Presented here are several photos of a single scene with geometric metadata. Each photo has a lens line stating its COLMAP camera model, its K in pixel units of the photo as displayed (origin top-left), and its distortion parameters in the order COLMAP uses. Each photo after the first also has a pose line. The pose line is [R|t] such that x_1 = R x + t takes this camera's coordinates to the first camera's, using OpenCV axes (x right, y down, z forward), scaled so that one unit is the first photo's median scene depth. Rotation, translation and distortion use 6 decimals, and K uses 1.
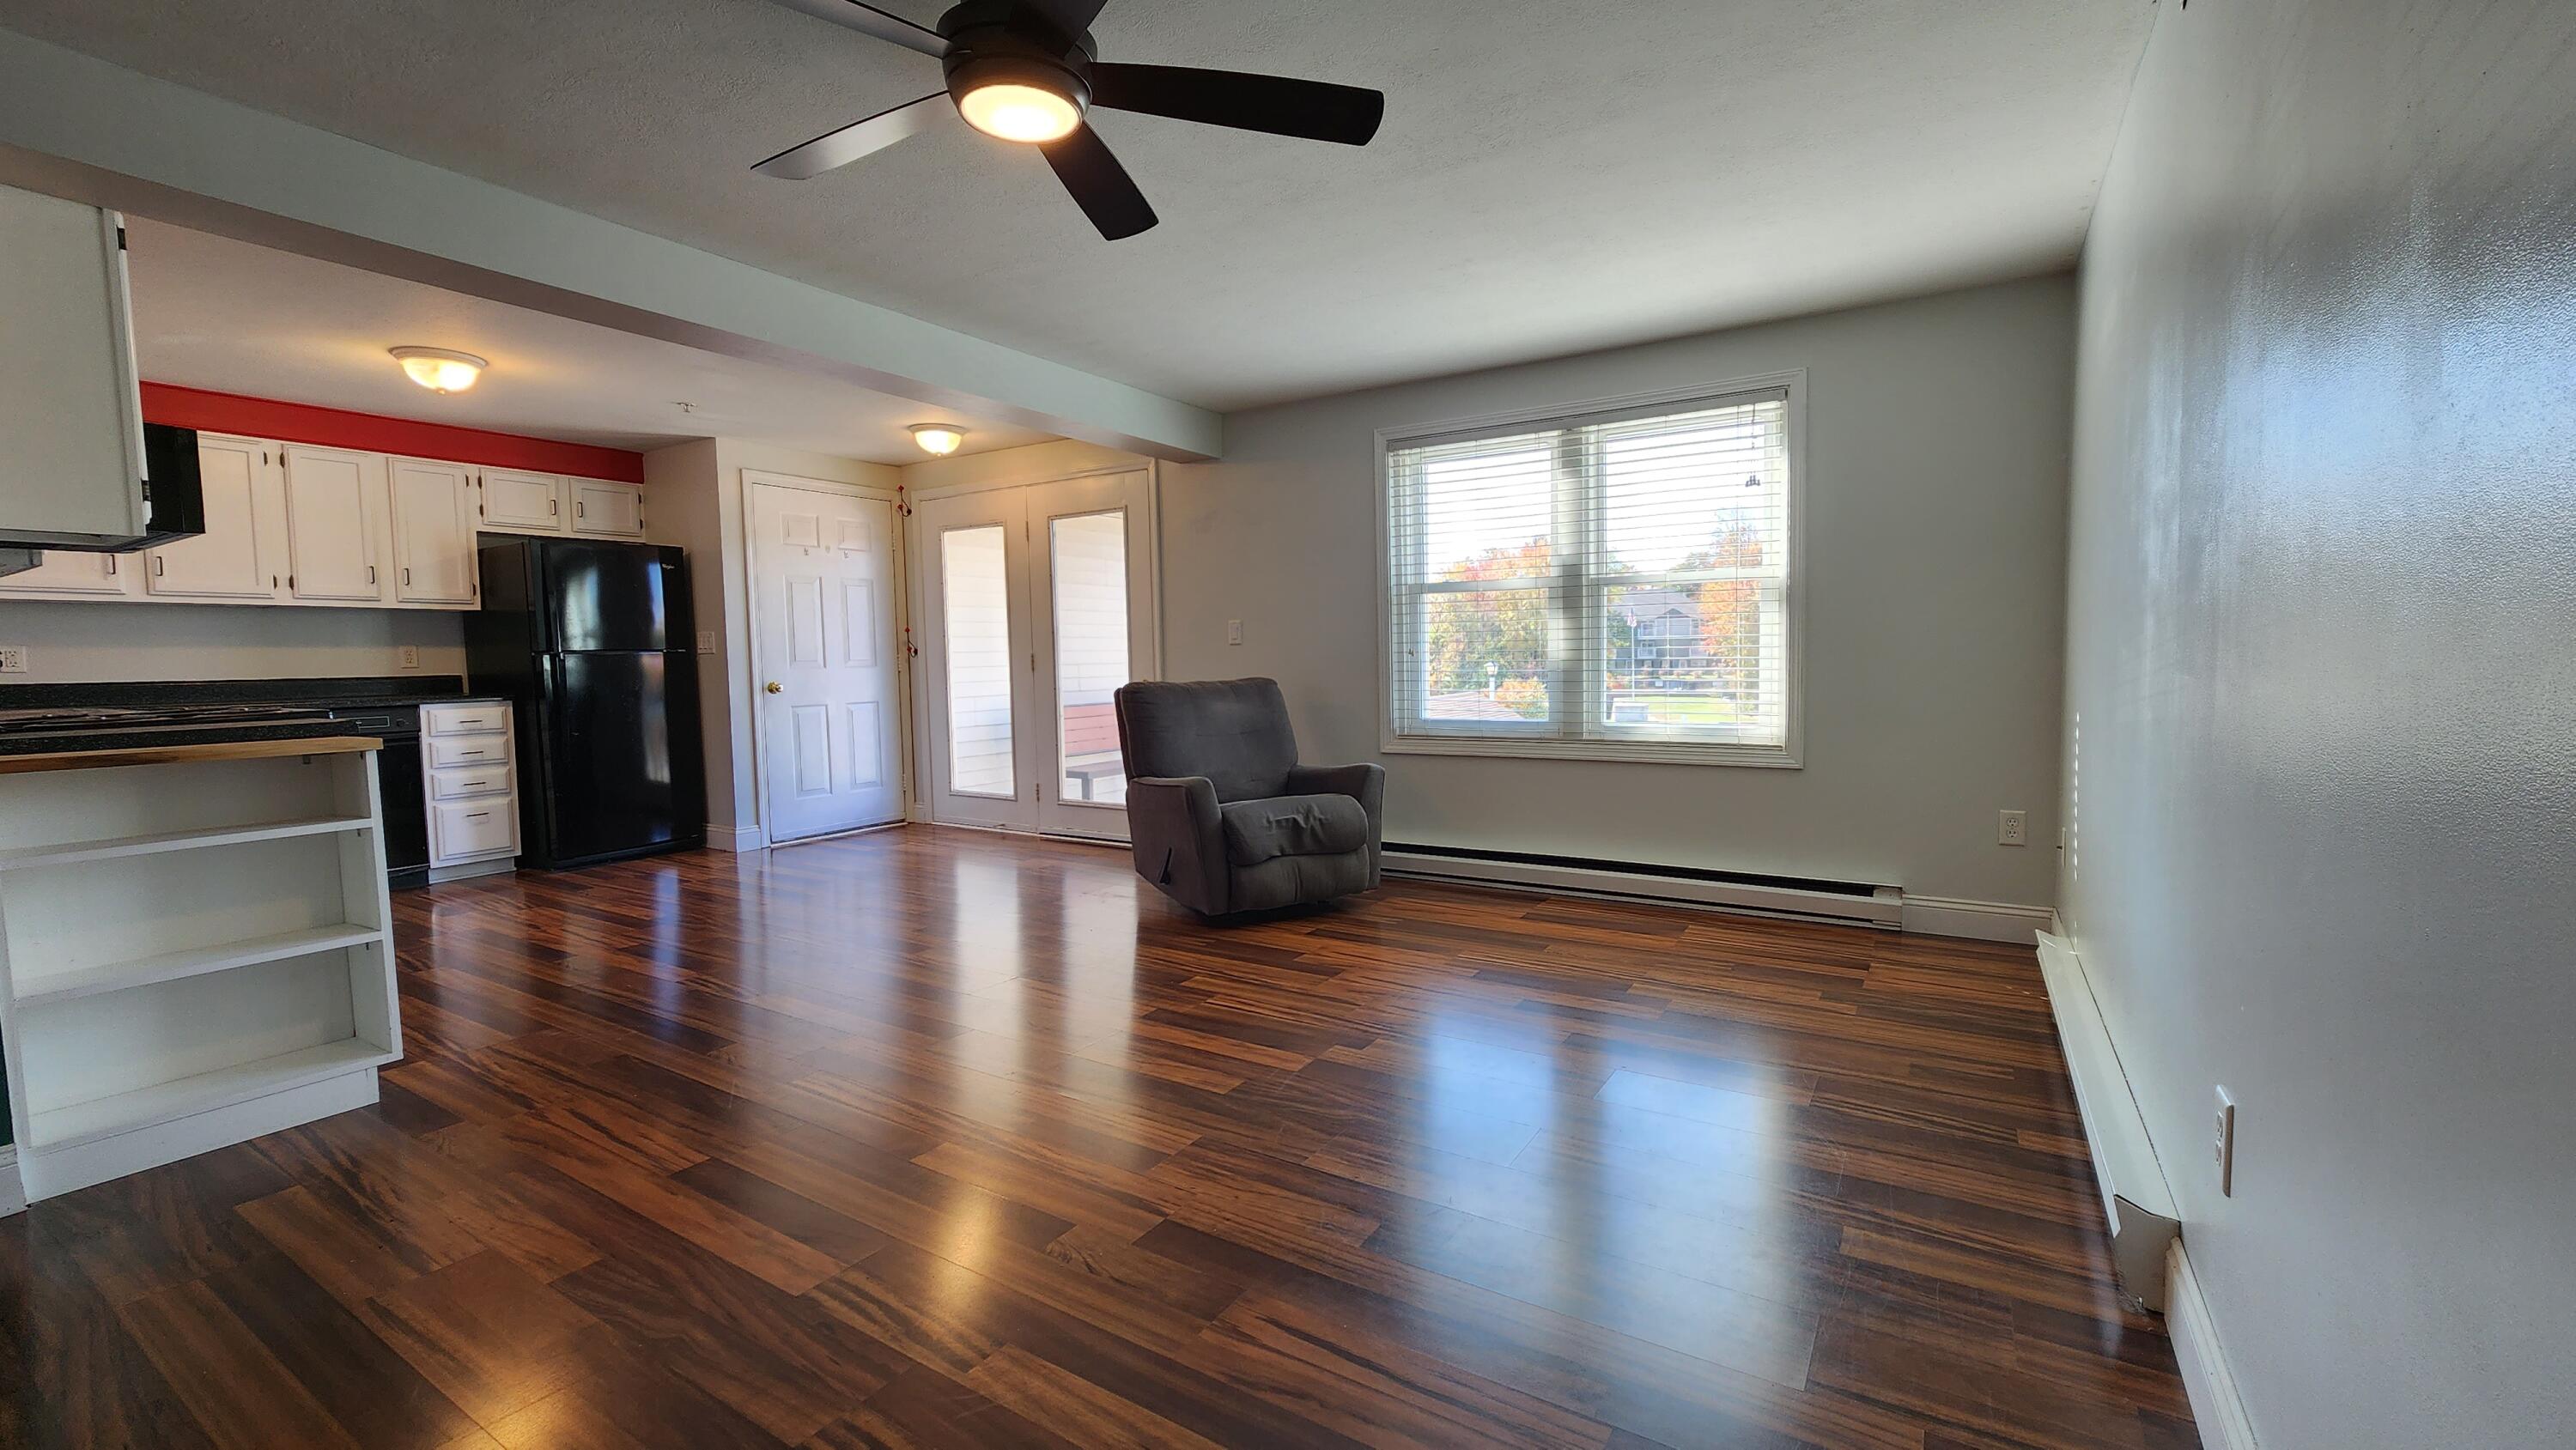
lens RADIAL K [[1057.6, 0, 1285.7], [0, 1057.6, 723.4], [0, 0, 1]] dist [-0.001367, -0.000065]
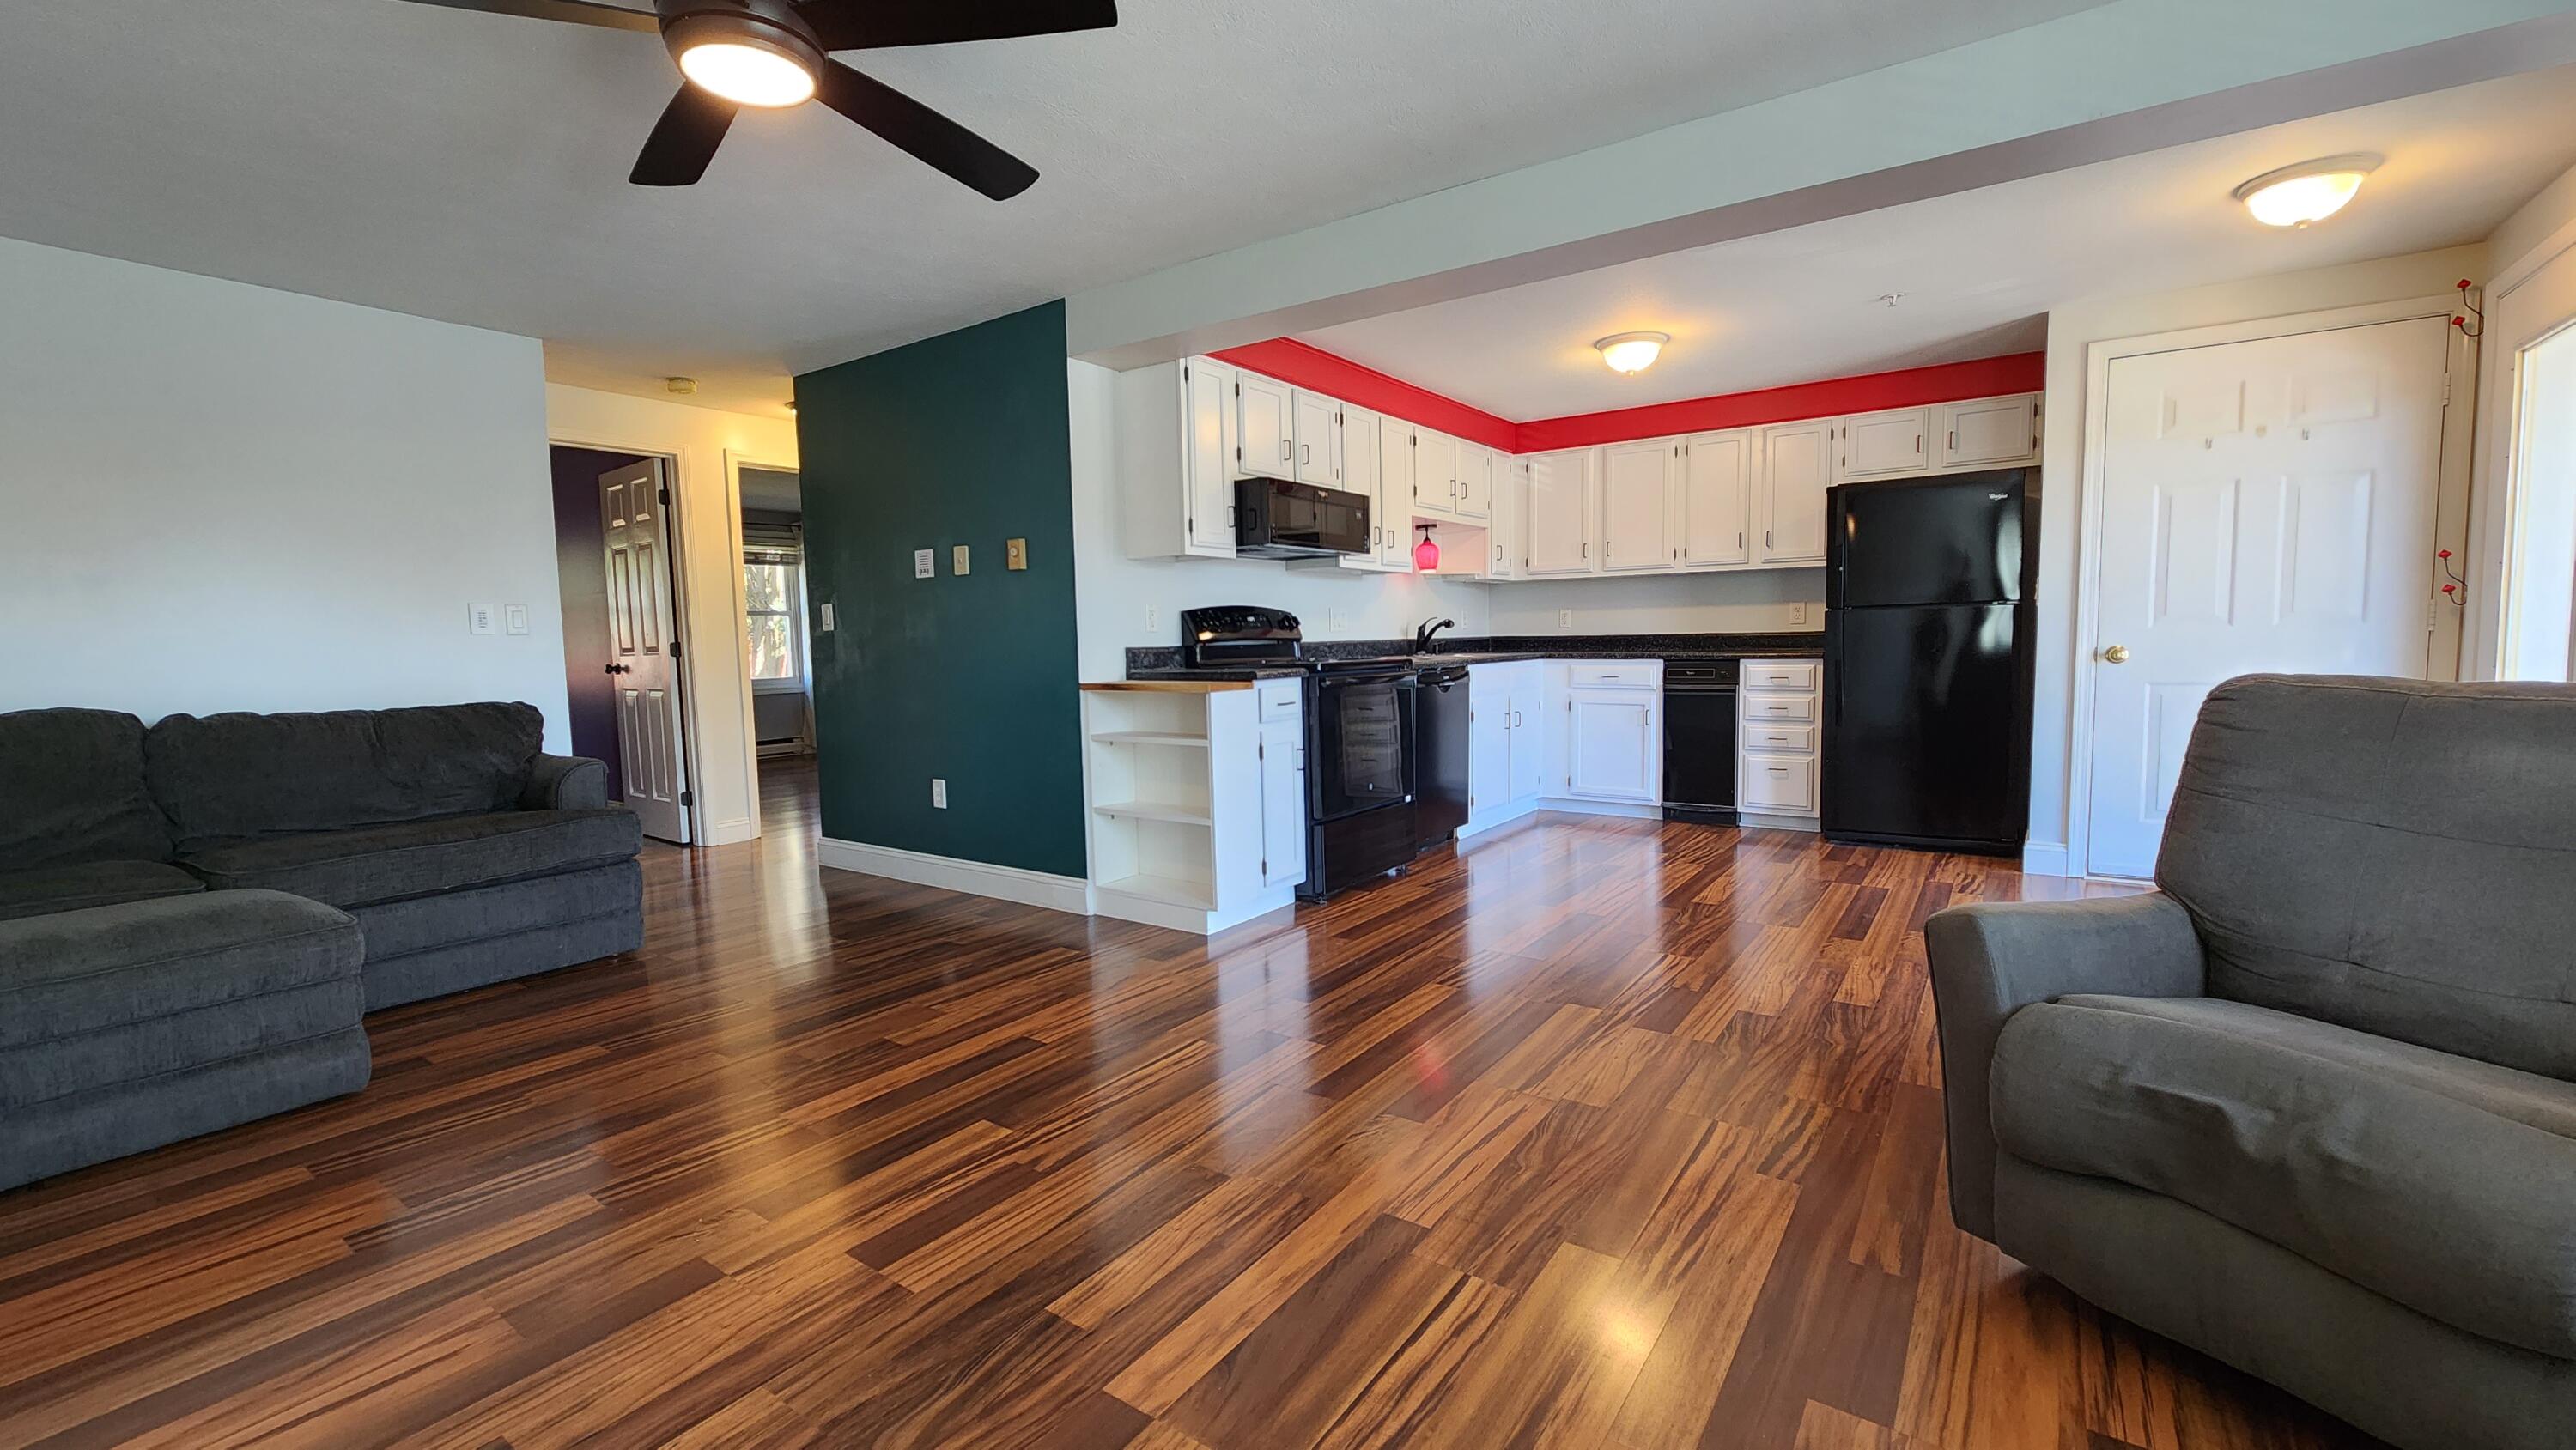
lens RADIAL K [[1057.6, 0, 1285.8], [0, 1057.6, 724.4], [0, 0, 1]] dist [-0.001367, -0.000065]
pose [[-0.045265, 0.101047, -0.993851, 0.270903], [-0.045089, 0.993651, 0.103080, -0.041131], [0.997957, 0.049477, -0.040421, 0.570802]]
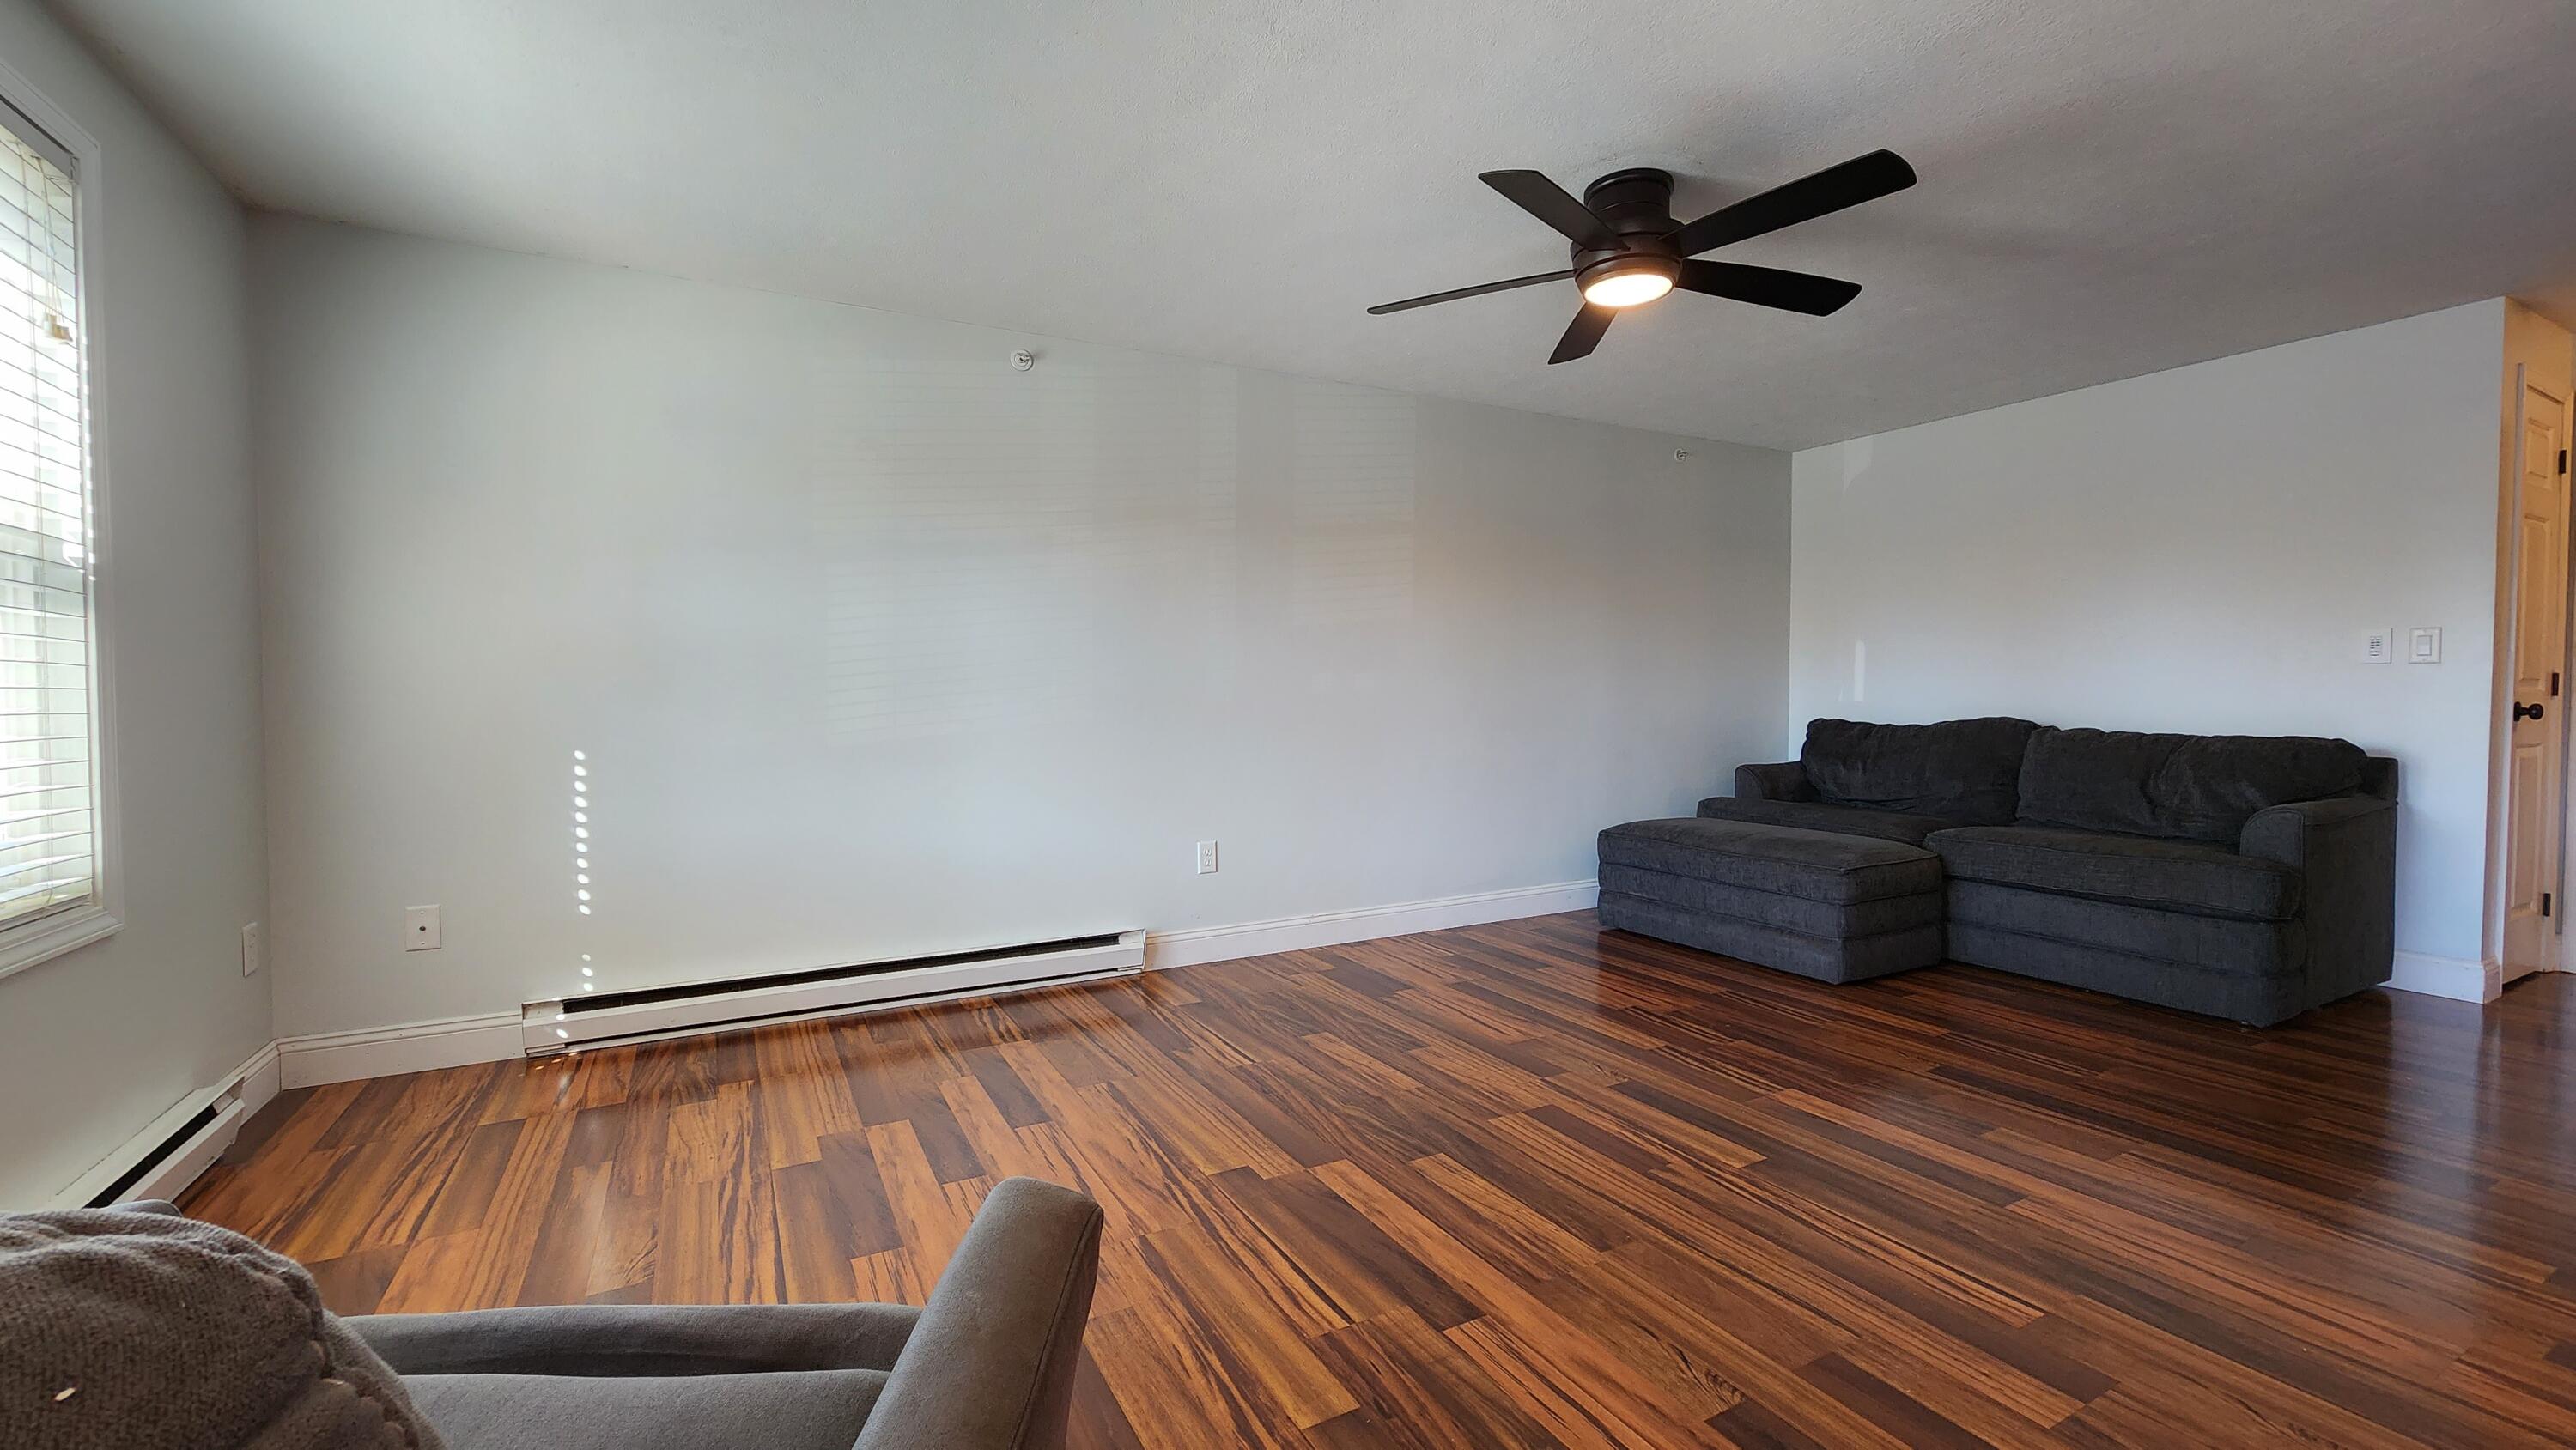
lens RADIAL K [[1057.6, 0, 1285.4], [0, 1057.6, 724.7], [0, 0, 1]] dist [-0.001367, -0.000065]
pose [[-0.874987, 0.003926, 0.484131, -0.193034], [0.050168, 0.995319, 0.082599, -0.054242], [-0.481541, 0.096562, -0.871088, 0.909127]]
